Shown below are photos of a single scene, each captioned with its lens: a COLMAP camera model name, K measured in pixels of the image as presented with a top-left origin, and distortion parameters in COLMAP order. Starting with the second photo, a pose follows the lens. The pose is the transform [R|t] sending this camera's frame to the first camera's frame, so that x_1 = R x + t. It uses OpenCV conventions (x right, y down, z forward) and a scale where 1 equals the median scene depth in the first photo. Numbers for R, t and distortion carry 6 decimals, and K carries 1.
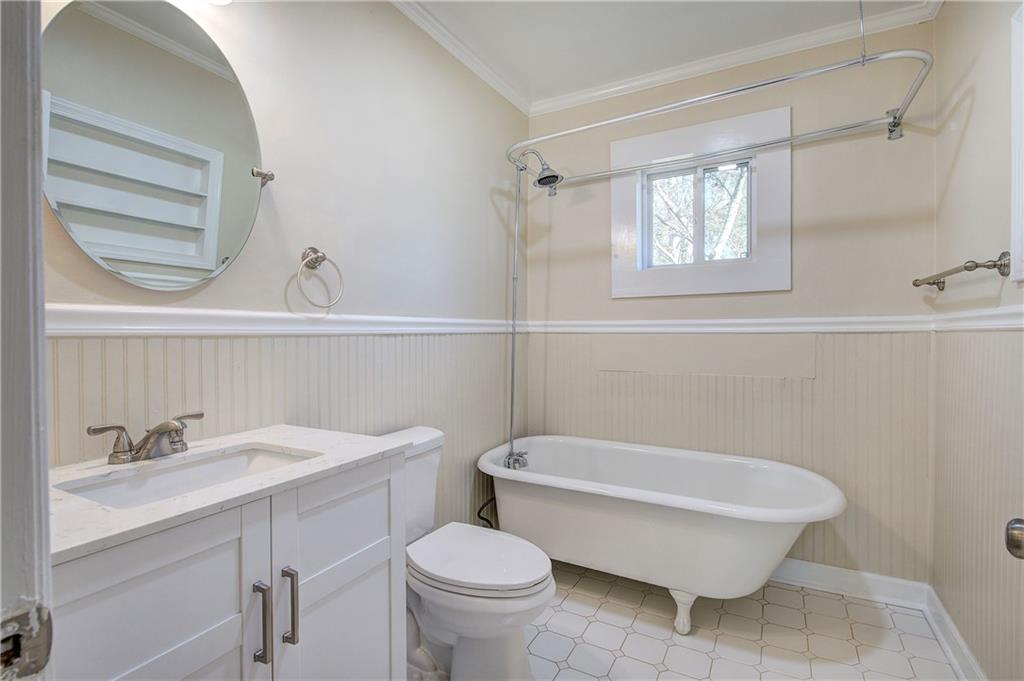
lens RADIAL K [[483.7, 0, 509.7], [0, 483.7, 339.5], [0, 0, 1]] dist [-0.003511, -0.000516]
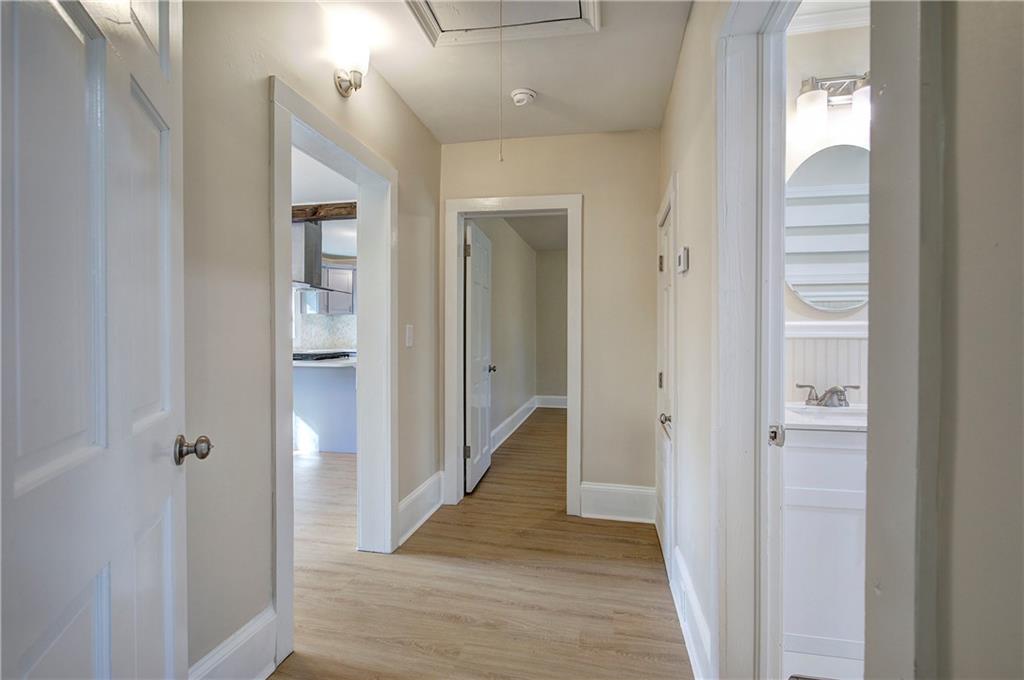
lens RADIAL K [[468.2, 0, 511.4], [0, 468.2, 340.5], [0, 0, 1]] dist [0.000219, 0.000006]
pose [[0.299473, 0.011925, -0.954030, 0.567832], [-0.016181, 0.999842, 0.007418, 0.007985], [0.953967, 0.013215, 0.299619, -0.650852]]
